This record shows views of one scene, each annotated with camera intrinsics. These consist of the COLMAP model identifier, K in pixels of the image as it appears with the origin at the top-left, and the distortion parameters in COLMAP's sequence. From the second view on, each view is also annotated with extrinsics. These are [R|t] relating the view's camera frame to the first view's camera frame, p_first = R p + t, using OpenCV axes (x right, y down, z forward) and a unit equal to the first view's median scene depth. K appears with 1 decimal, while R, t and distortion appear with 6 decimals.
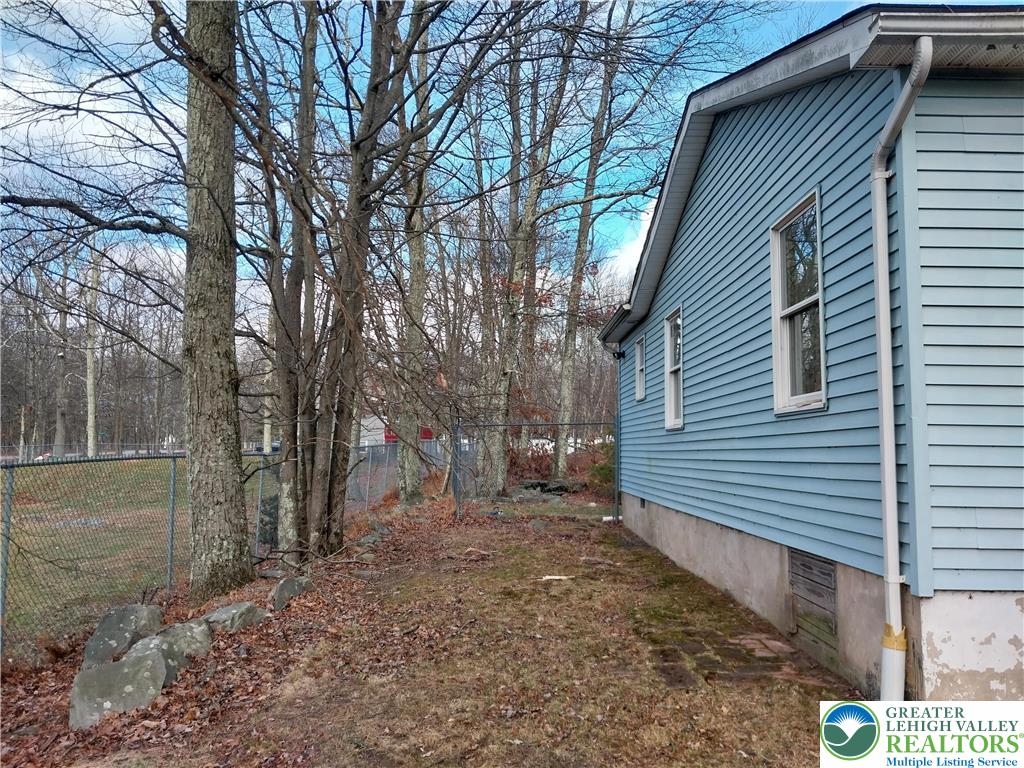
lens RADIAL K [[804.3, 0, 513.0], [0, 804.3, 384.8], [0, 0, 1]] dist [0.054383, -0.083461]
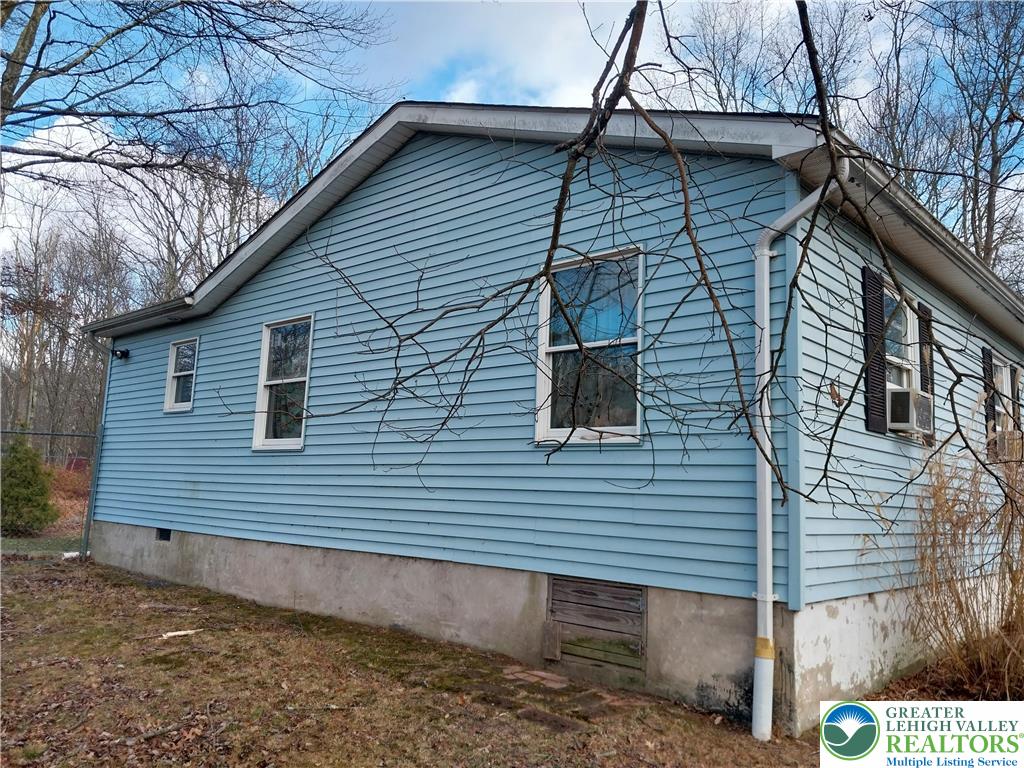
lens RADIAL K [[804.3, 0, 511.3], [0, 804.3, 382.2], [0, 0, 1]] dist [0.054383, -0.083461]
pose [[0.679428, 0.122228, 0.723490, -0.469861], [-0.096463, 0.992349, -0.077062, 0.041720], [-0.727374, -0.017432, 0.686020, 0.341698]]
